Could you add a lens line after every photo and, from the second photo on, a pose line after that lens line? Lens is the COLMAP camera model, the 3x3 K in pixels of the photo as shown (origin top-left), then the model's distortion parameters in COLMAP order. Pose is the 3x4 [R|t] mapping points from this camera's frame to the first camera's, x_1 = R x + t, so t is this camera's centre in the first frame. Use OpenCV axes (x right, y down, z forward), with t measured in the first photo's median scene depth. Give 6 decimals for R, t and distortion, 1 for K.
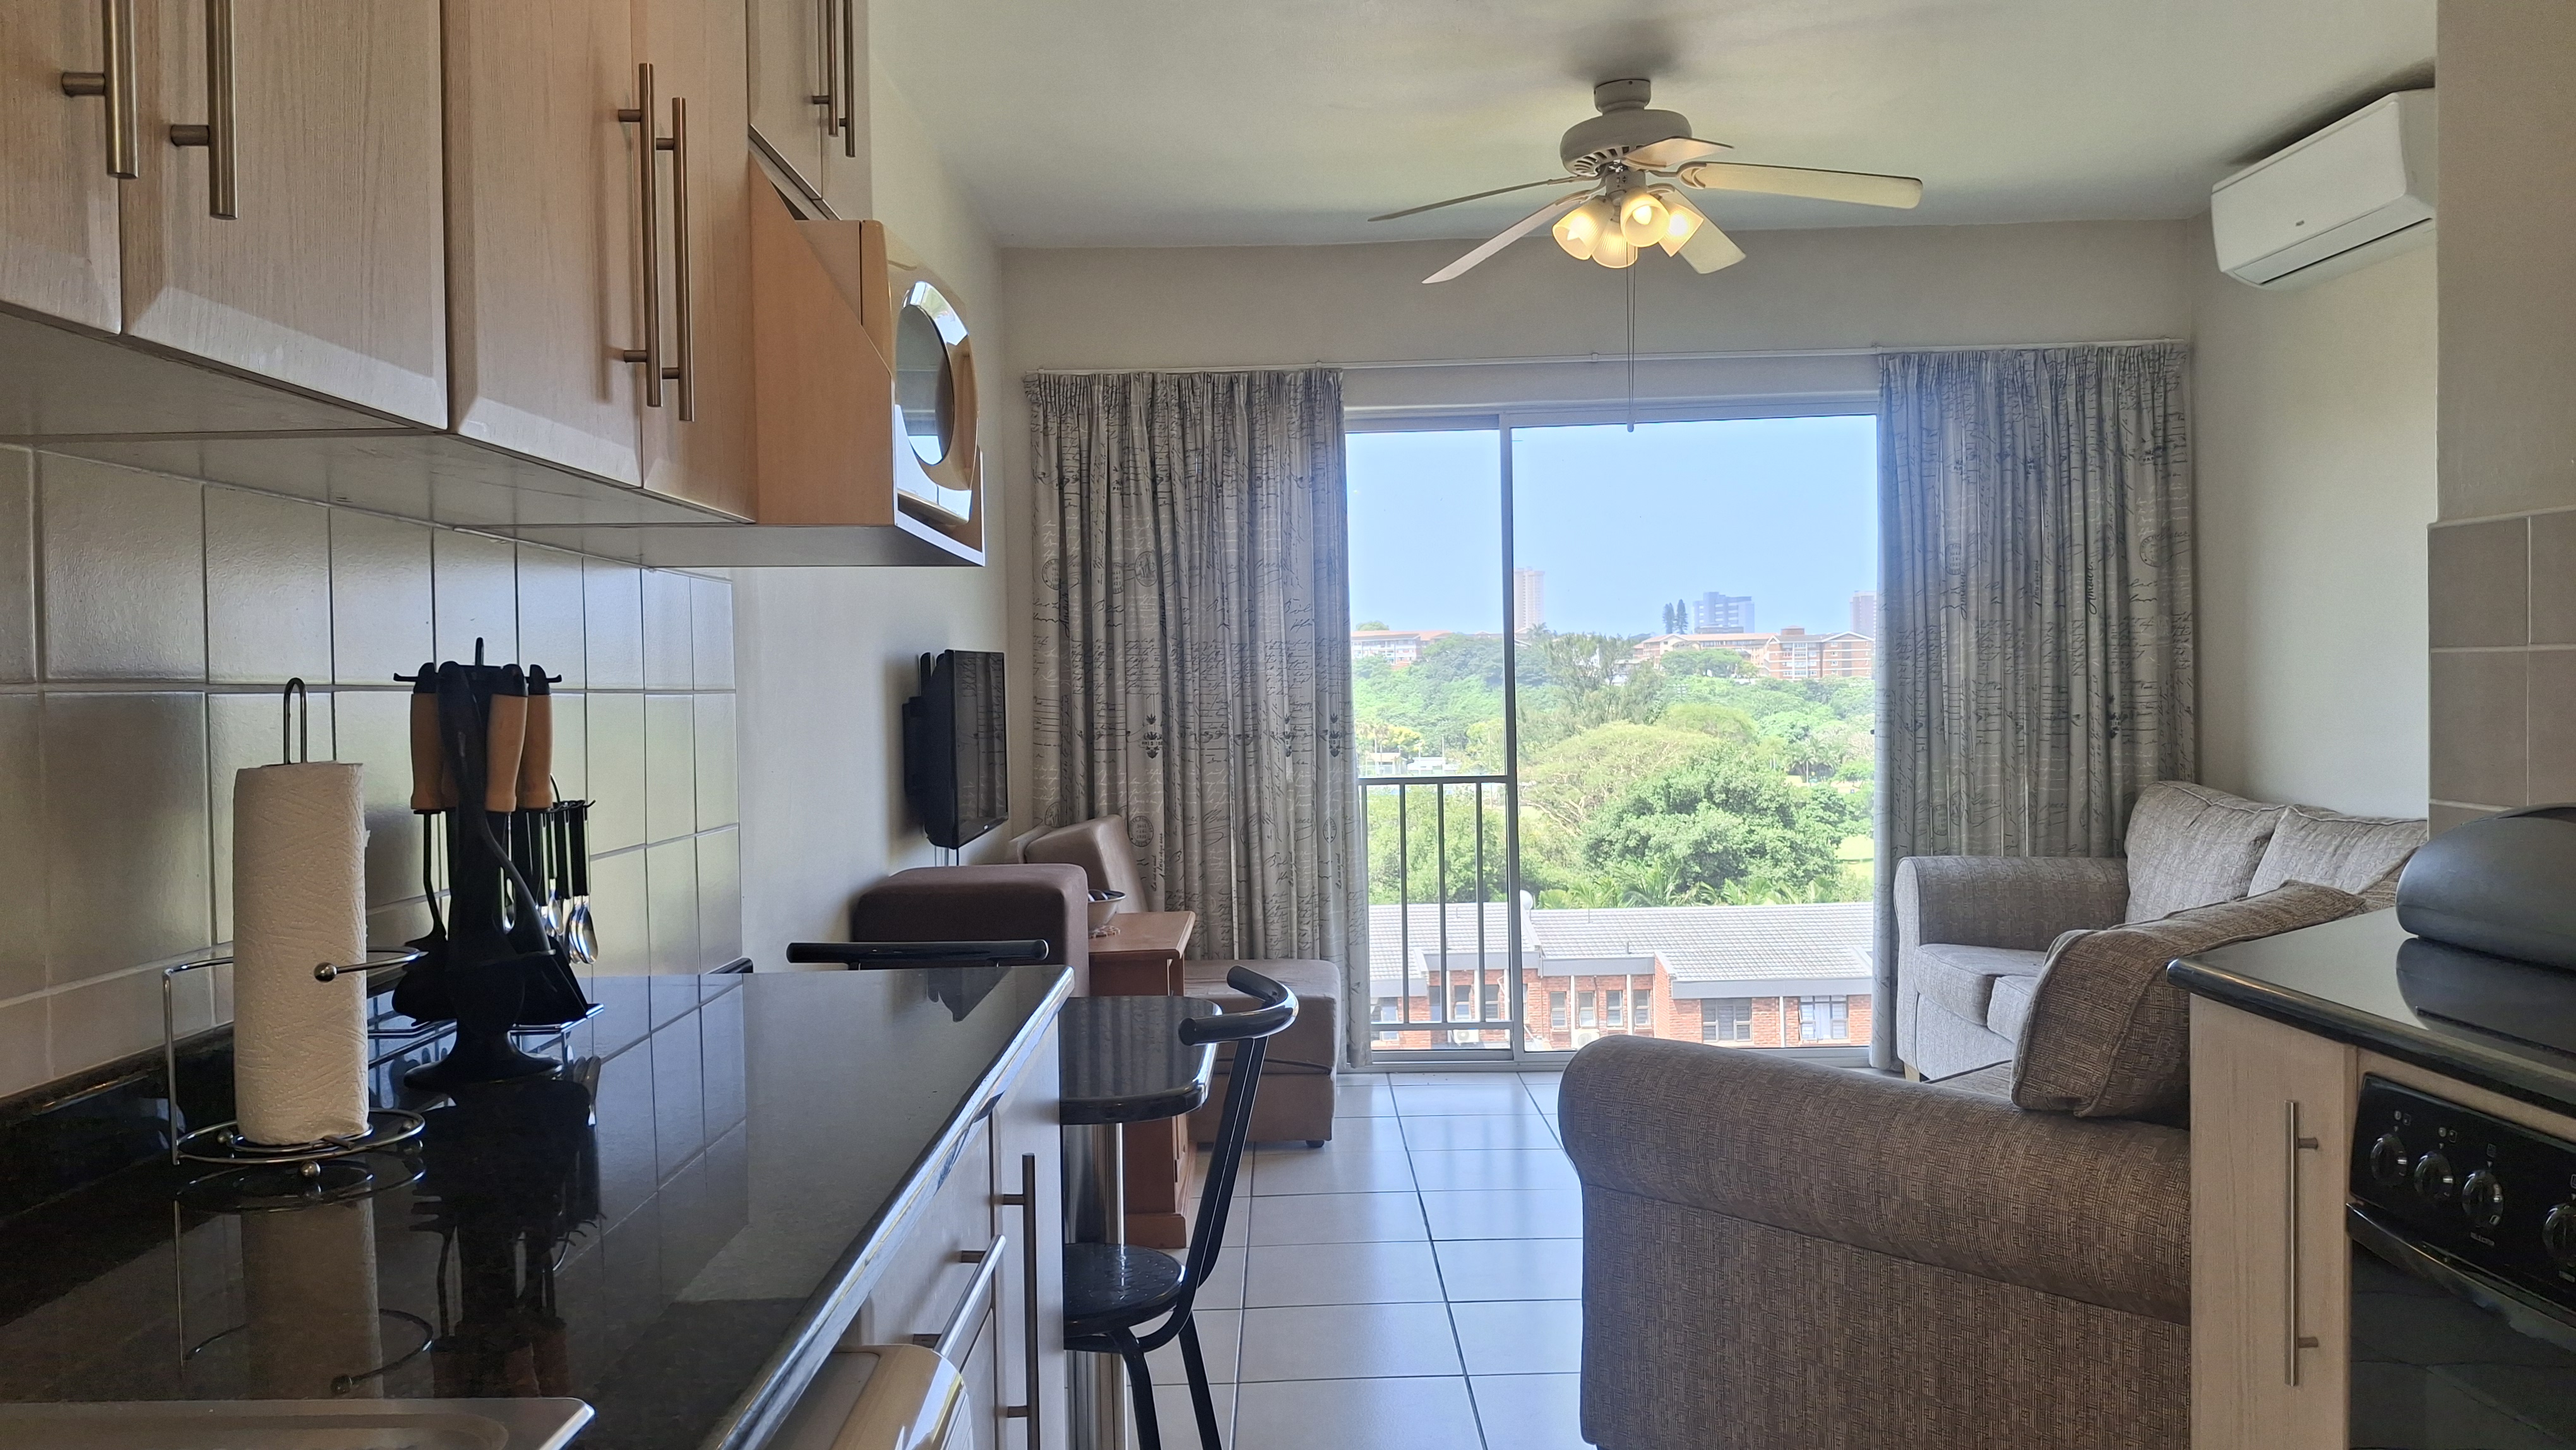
lens RADIAL K [[1880.6, 0, 1280.8], [0, 1880.6, 729.8], [0, 0, 1]] dist [0.200599, -0.465145]
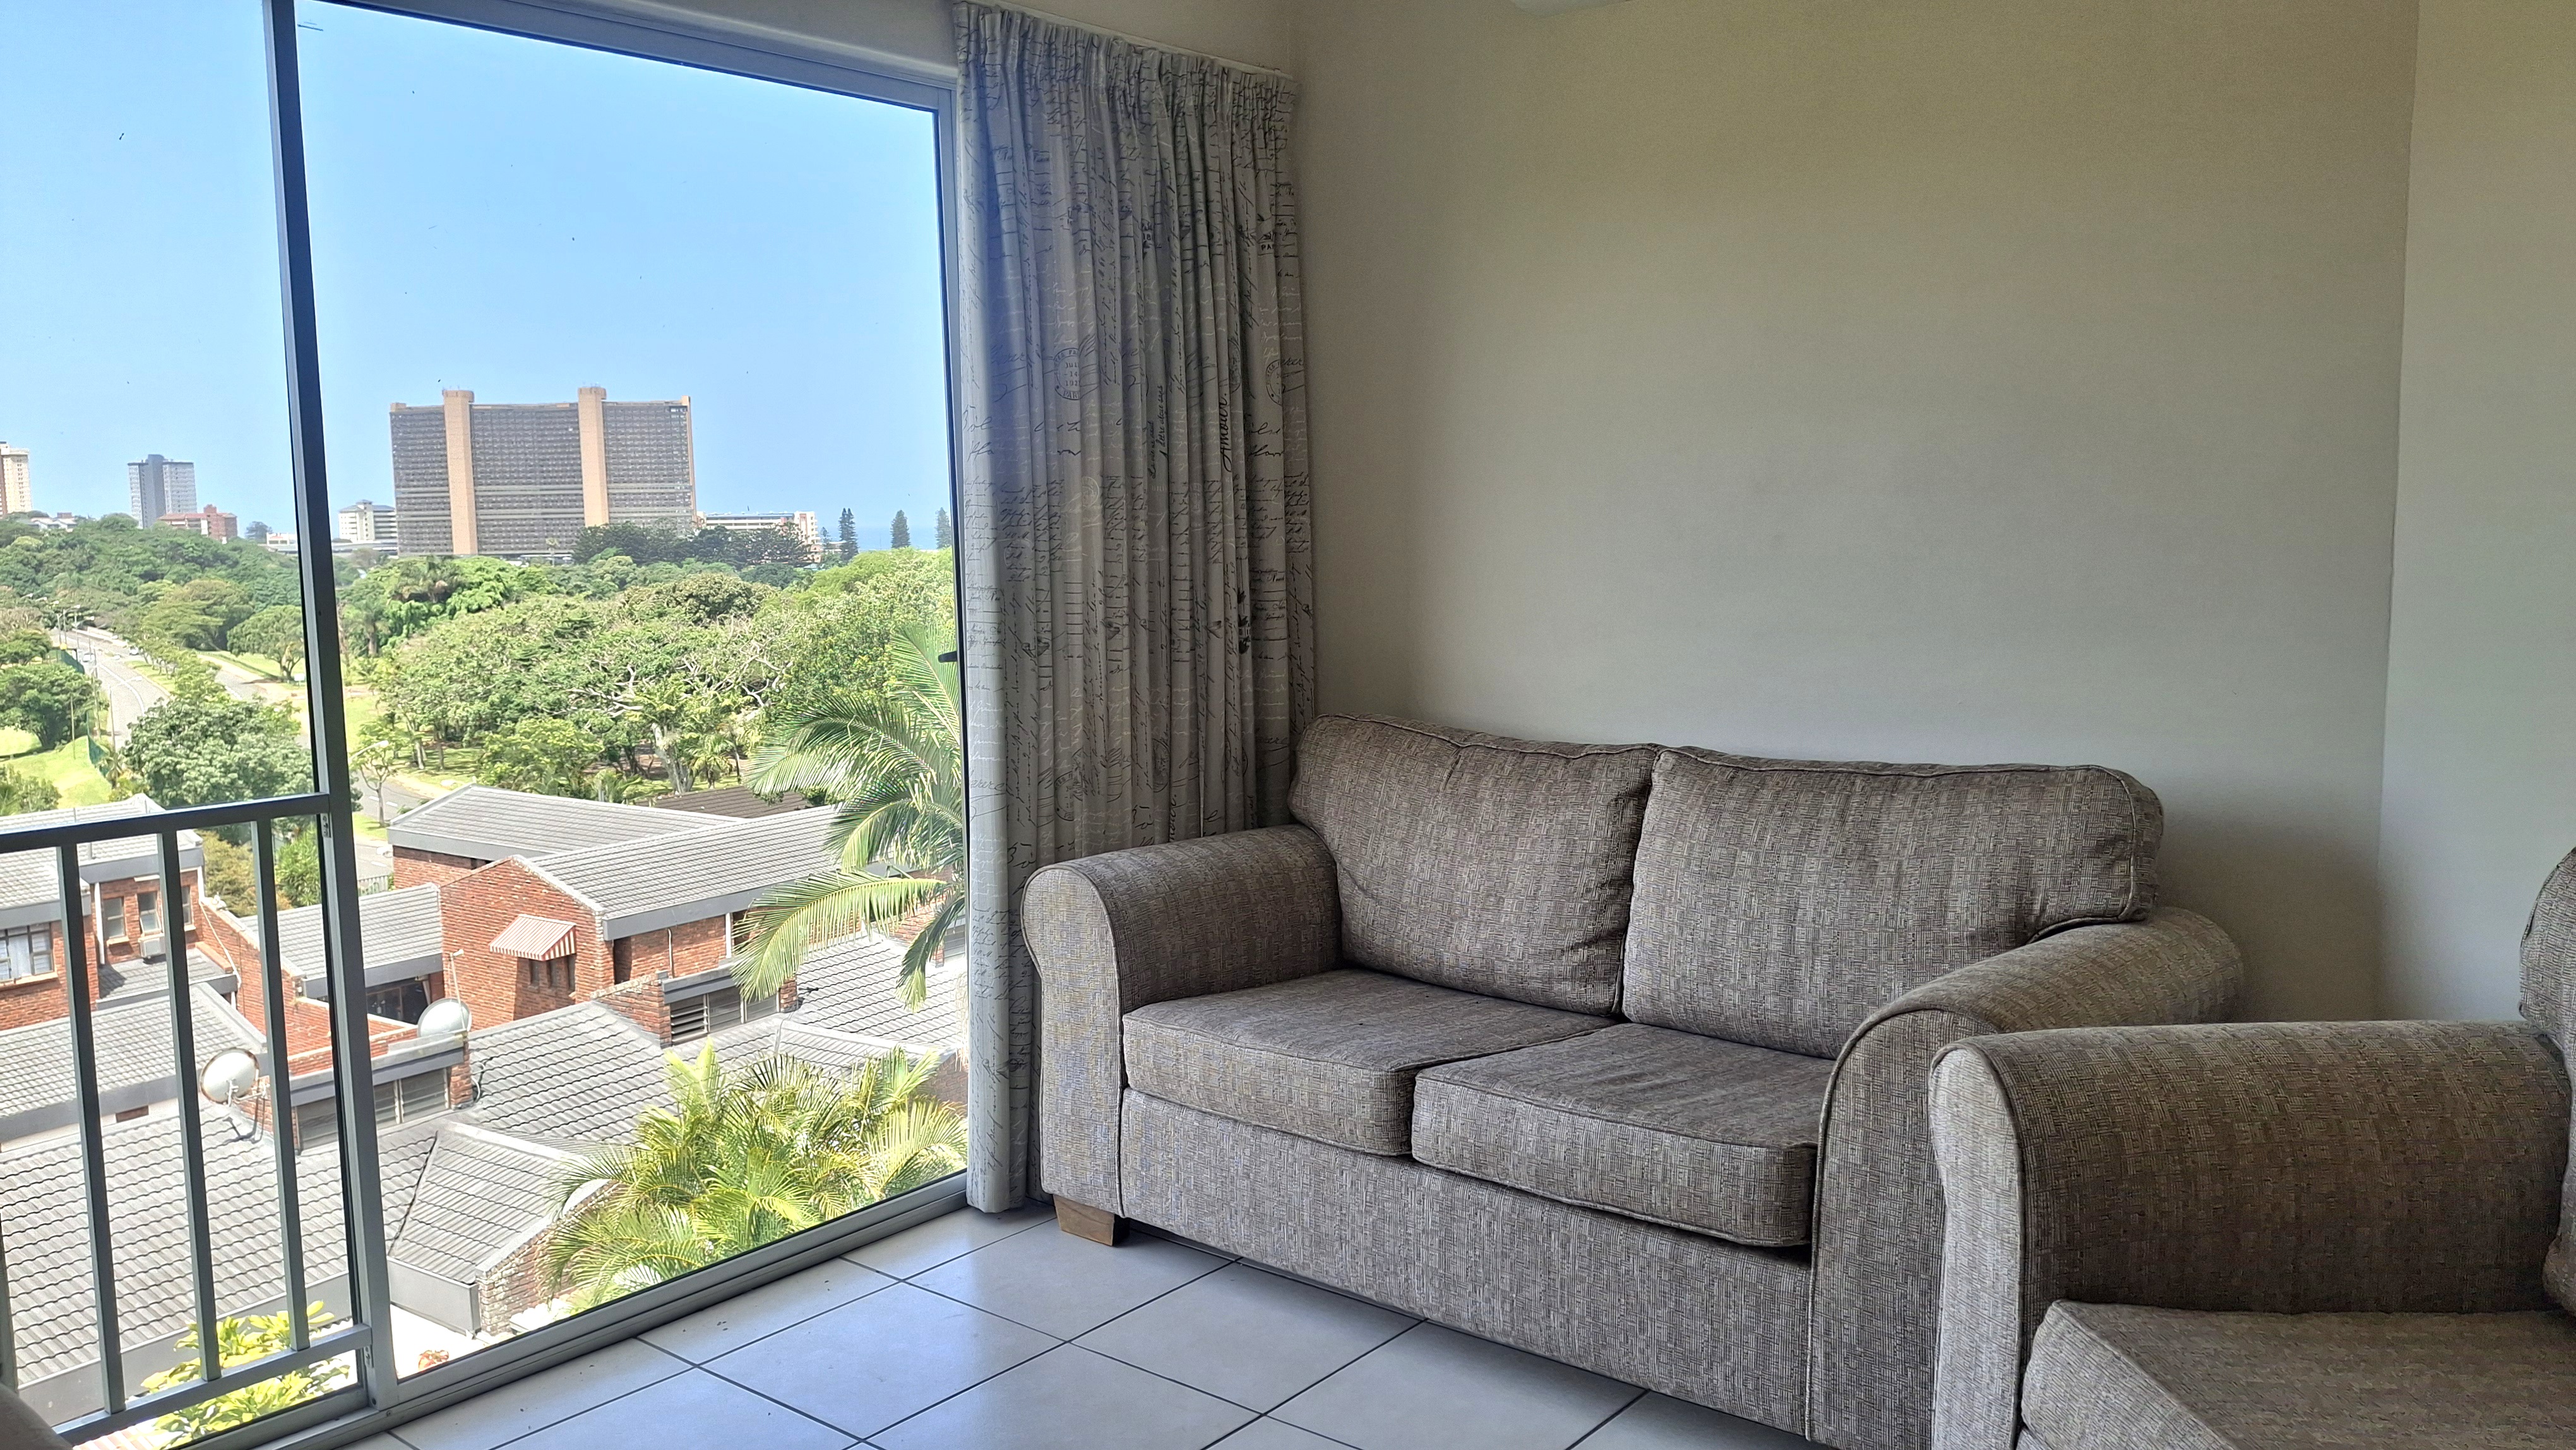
lens RADIAL K [[1877.8, 0, 1247.3], [0, 1877.8, 721.3], [0, 0, 1]] dist [0.137531, -0.265053]
pose [[0.635508, -0.074386, 0.768503, -0.088692], [0.023763, 0.996761, 0.076829, -0.022914], [-0.771728, -0.030564, 0.635217, 0.564272]]
